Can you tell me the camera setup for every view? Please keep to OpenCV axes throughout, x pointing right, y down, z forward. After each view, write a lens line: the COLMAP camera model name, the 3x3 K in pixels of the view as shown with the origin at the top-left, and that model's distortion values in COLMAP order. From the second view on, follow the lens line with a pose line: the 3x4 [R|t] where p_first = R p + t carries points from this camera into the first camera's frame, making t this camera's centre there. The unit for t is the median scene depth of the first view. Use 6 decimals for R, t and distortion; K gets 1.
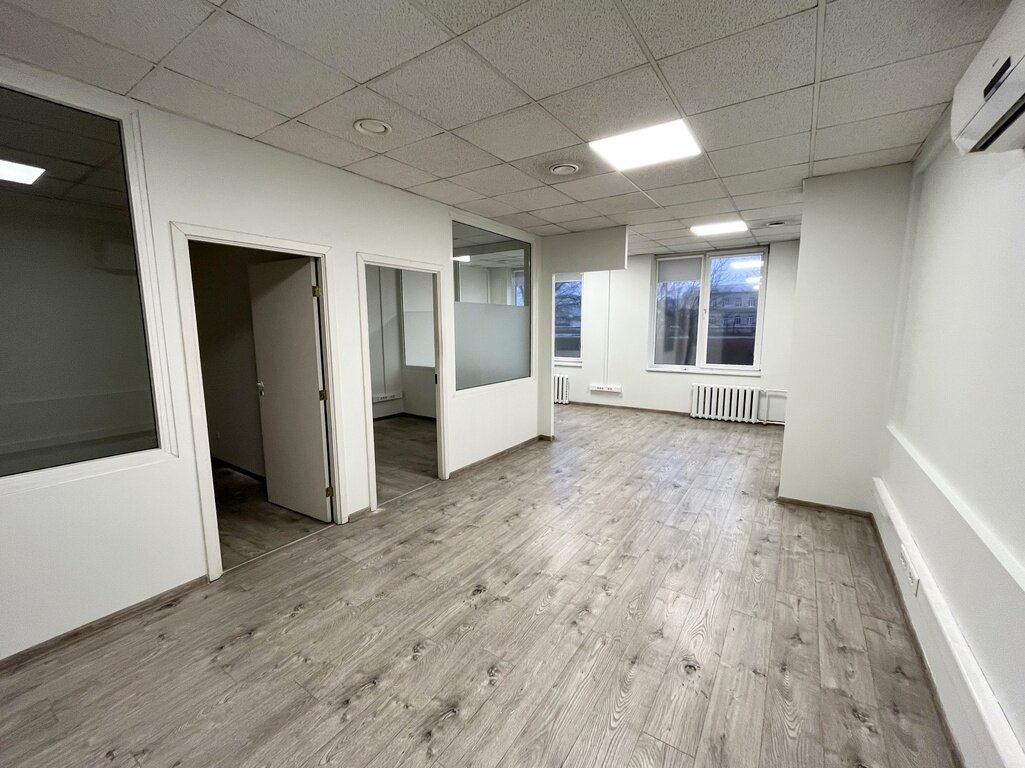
lens RADIAL K [[425.1, 0, 512.5], [0, 425.1, 384.0], [0, 0, 1]] dist [-0.002541, -0.000827]
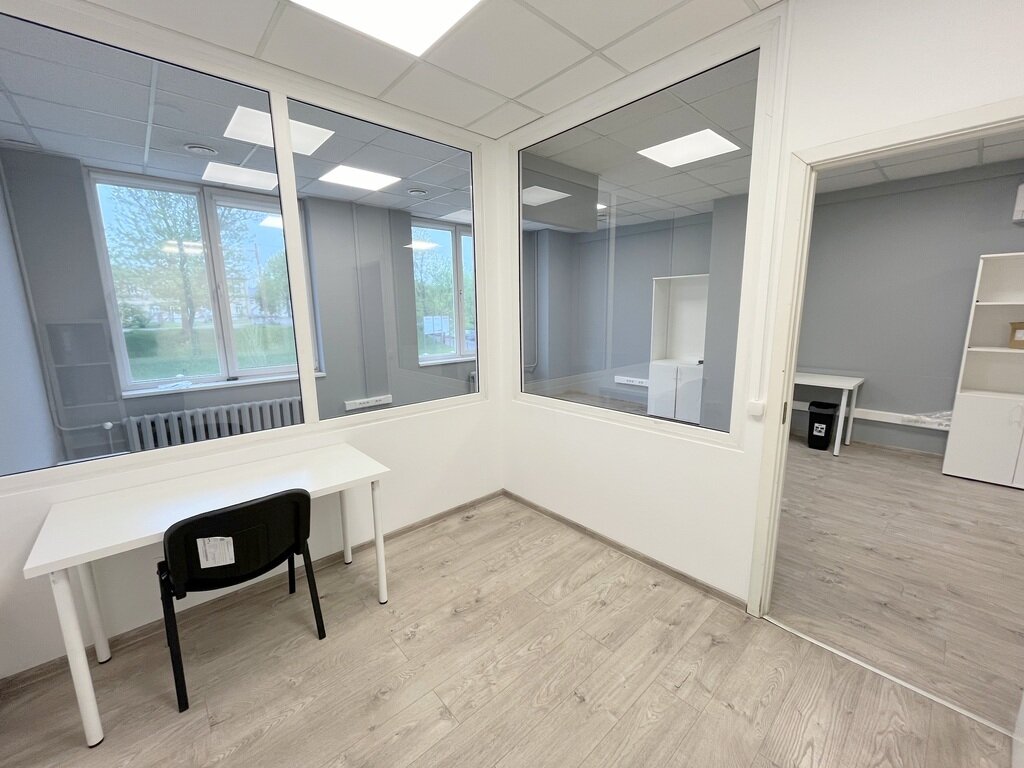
lens RADIAL K [[412.3, 0, 511.4], [0, 412.3, 383.4], [0, 0, 1]] dist [-0.003096, -0.000343]
pose [[0.242376, -0.168143, 0.955501, -0.970653], [0.143602, 0.980236, 0.136070, -0.208852], [-0.959496, 0.104232, 0.261731, 1.705670]]
